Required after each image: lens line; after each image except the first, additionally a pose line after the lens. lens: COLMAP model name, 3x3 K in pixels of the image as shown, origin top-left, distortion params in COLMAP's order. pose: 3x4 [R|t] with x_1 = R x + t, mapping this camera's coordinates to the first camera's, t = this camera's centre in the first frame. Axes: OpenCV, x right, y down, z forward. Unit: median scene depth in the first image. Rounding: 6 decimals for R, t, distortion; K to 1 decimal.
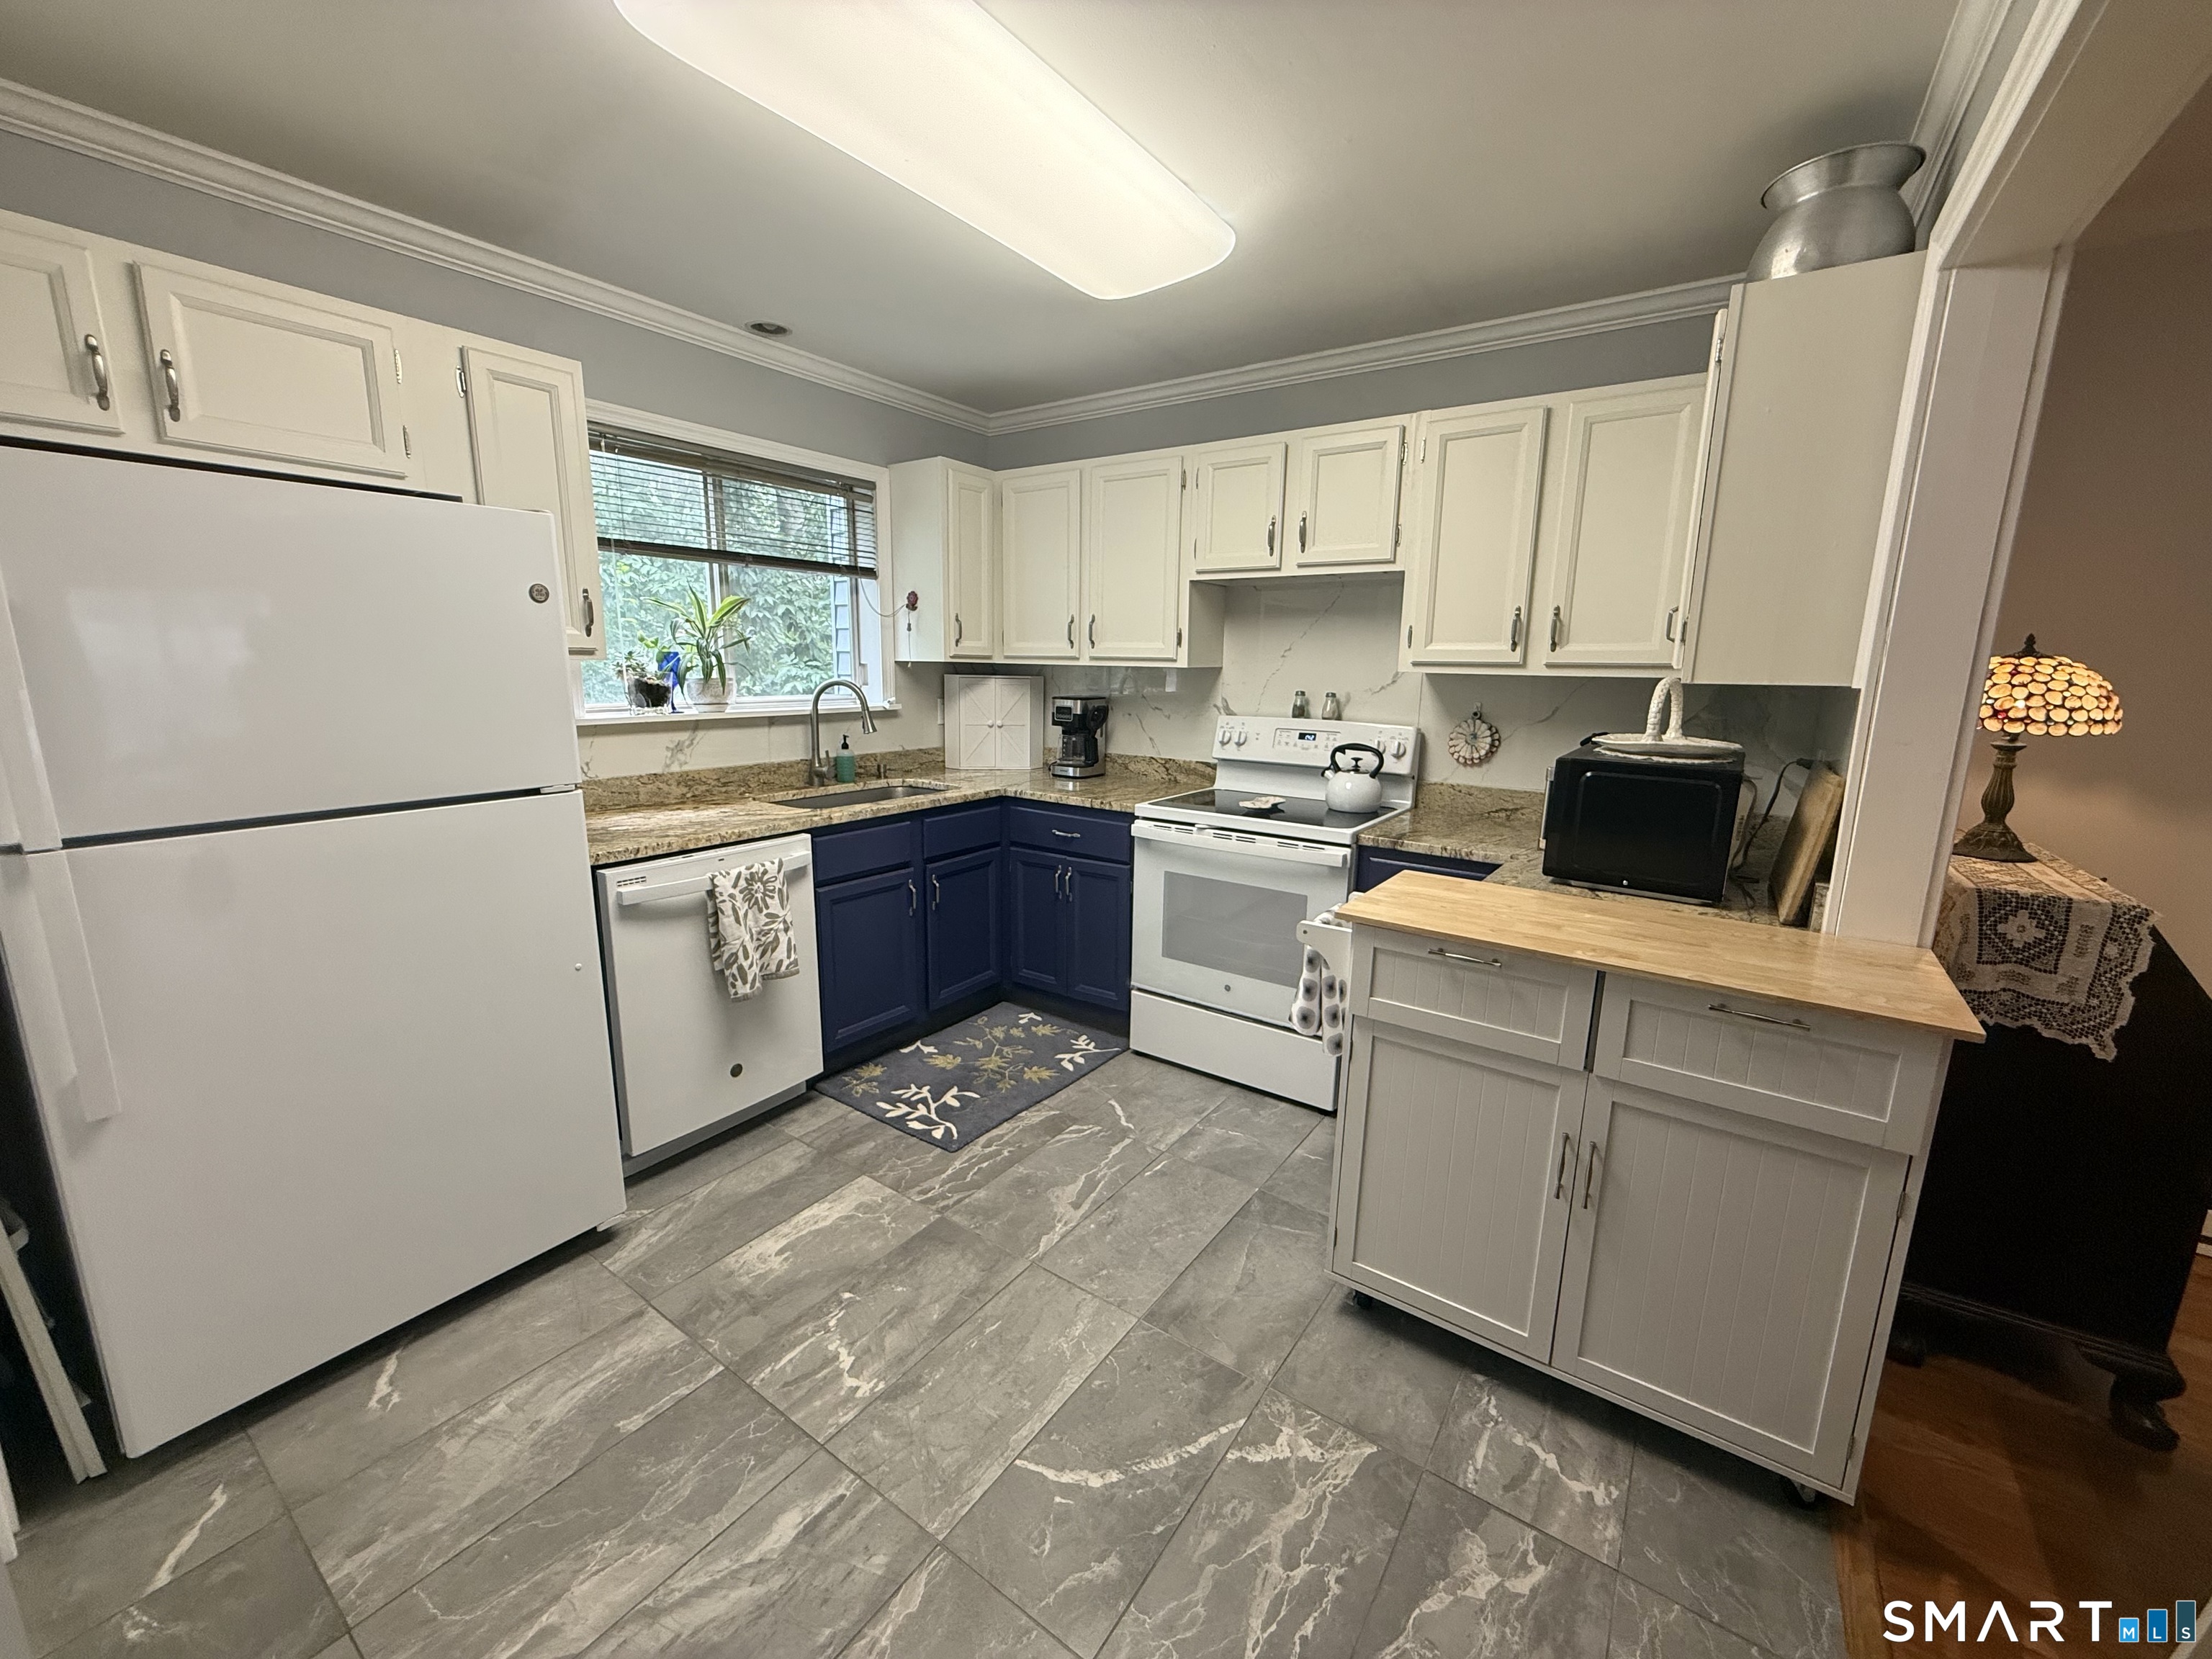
lens RADIAL K [[881.6, 0, 1101.4], [0, 881.6, 828.4], [0, 0, 1]] dist [-0.011646, 0.000055]
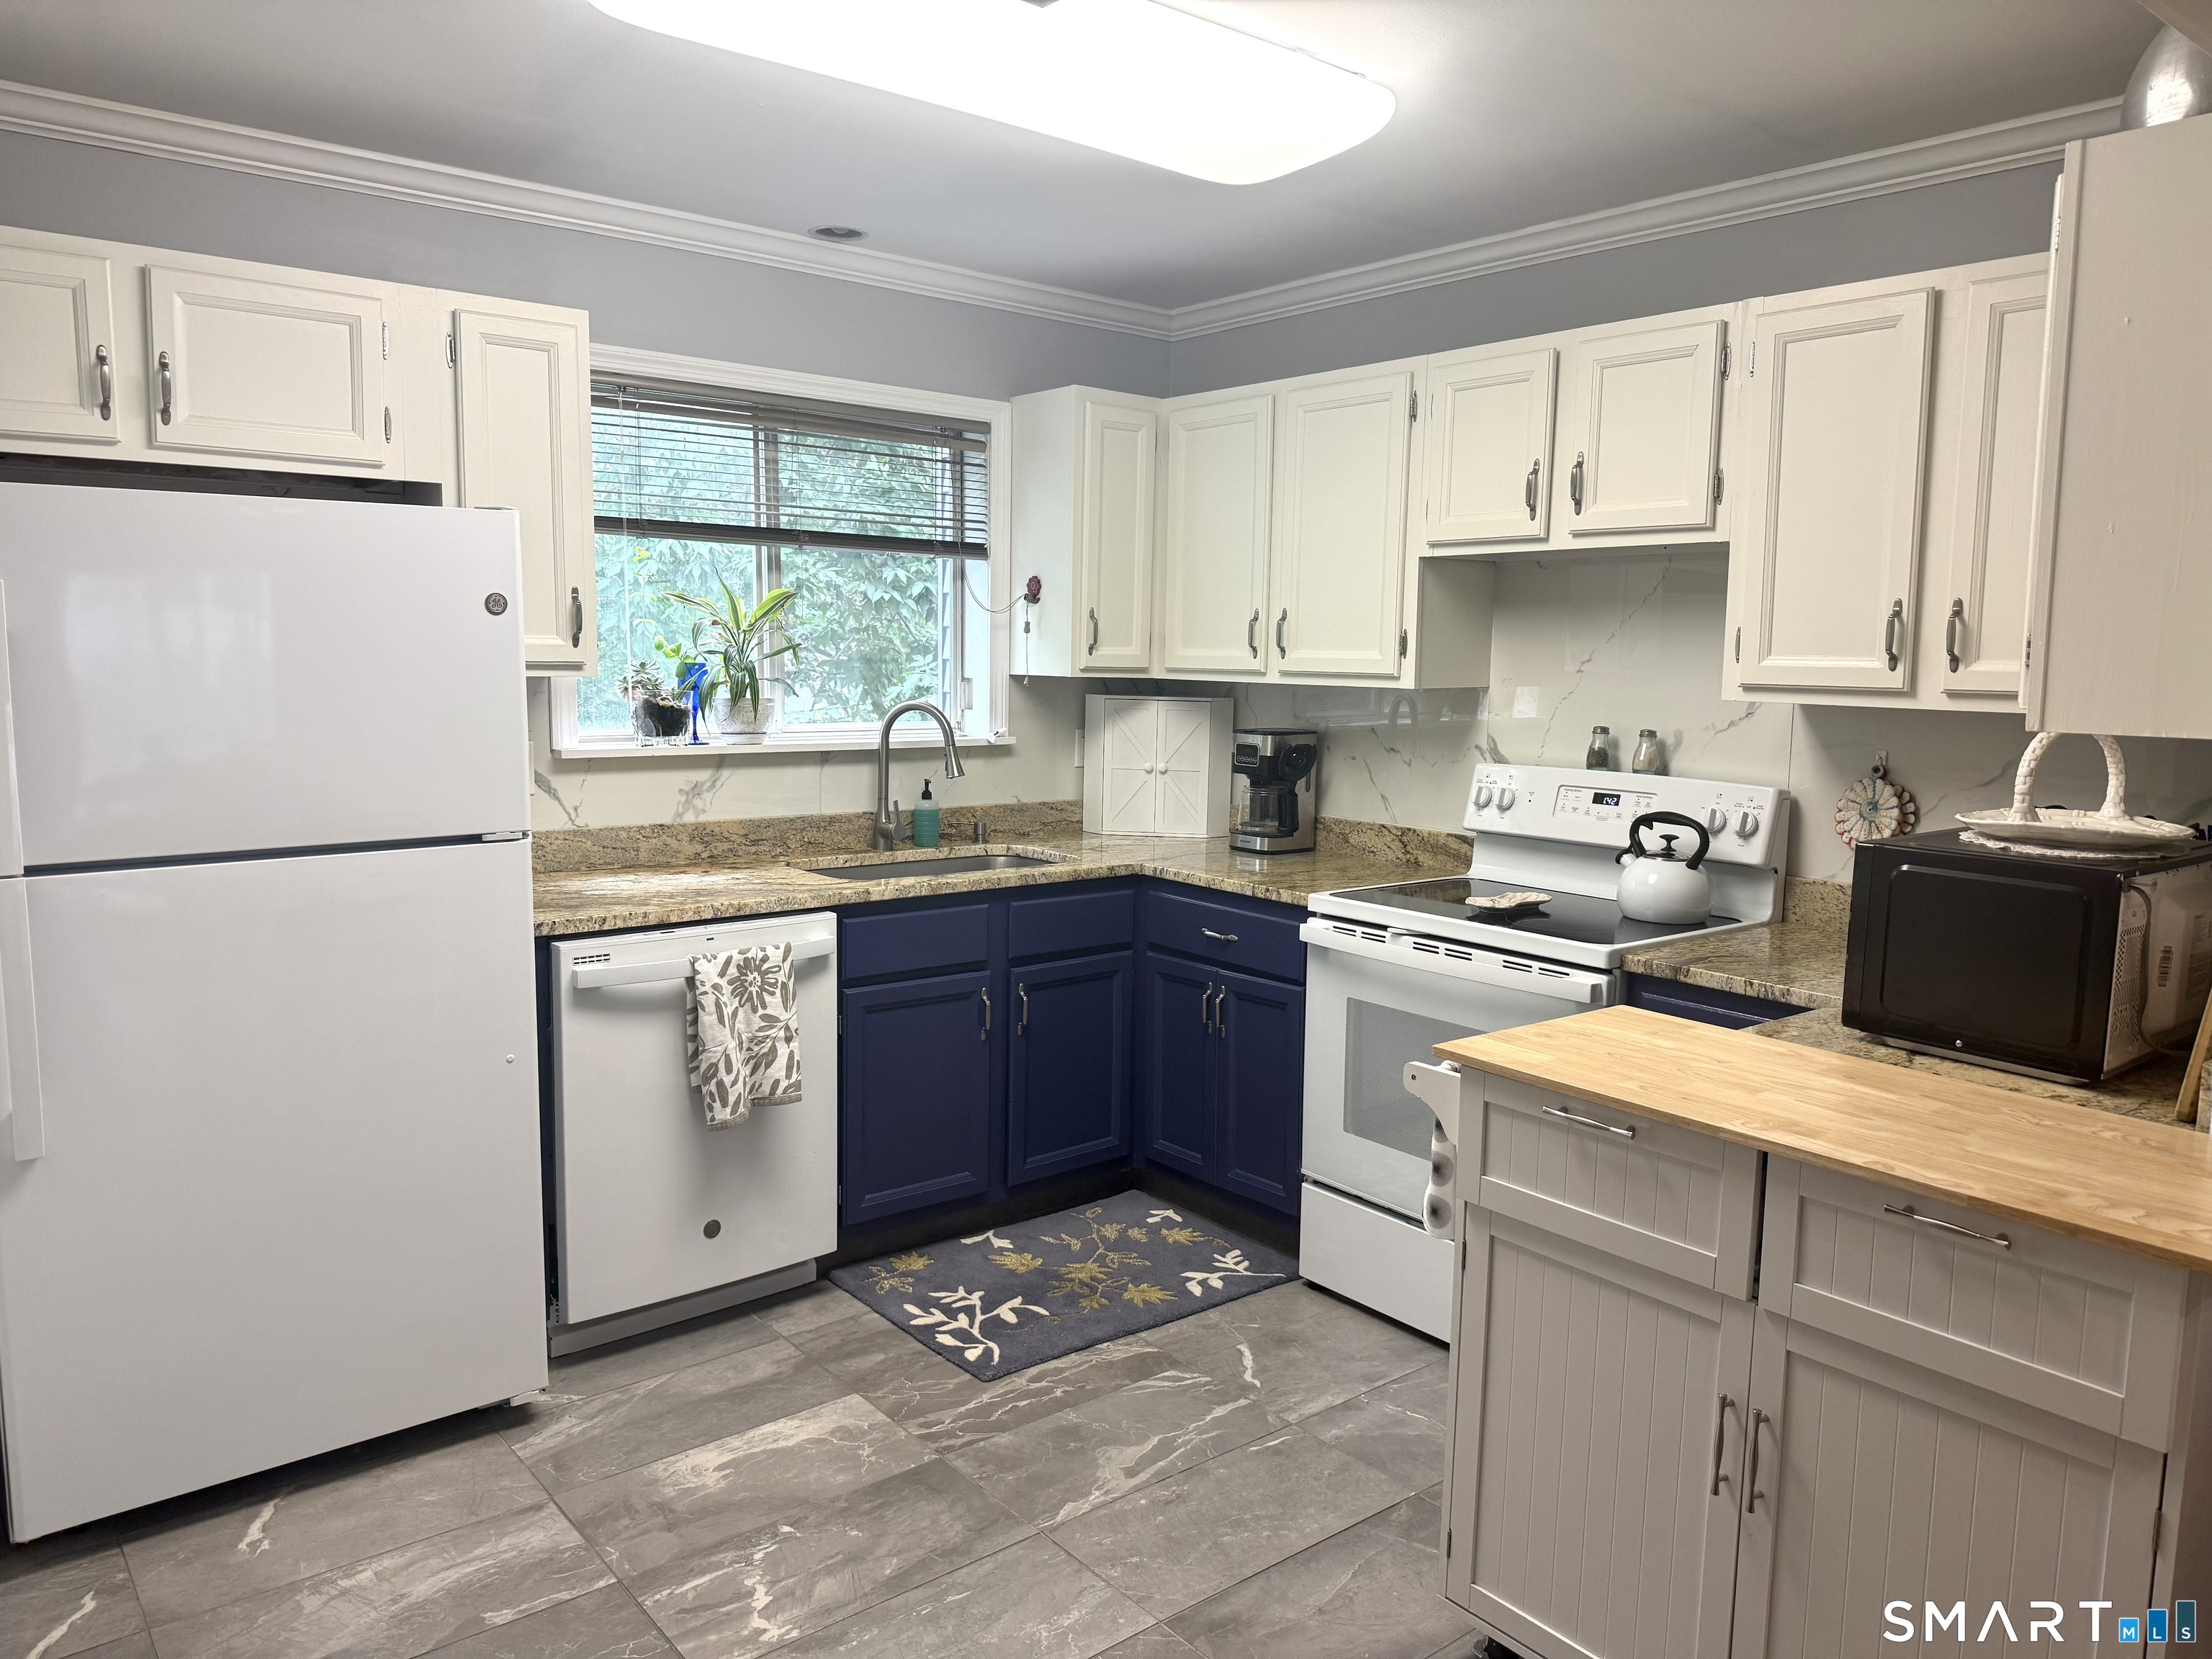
lens RADIAL K [[1561.4, 0, 1107.9], [0, 1561.4, 818.0], [0, 0, 1]] dist [0.024704, -0.065342]
pose [[0.962730, 0.030617, -0.268725, 0.244584], [-0.052867, 0.995709, -0.075956, 0.014991], [0.265246, 0.087331, 0.960218, -0.199676]]
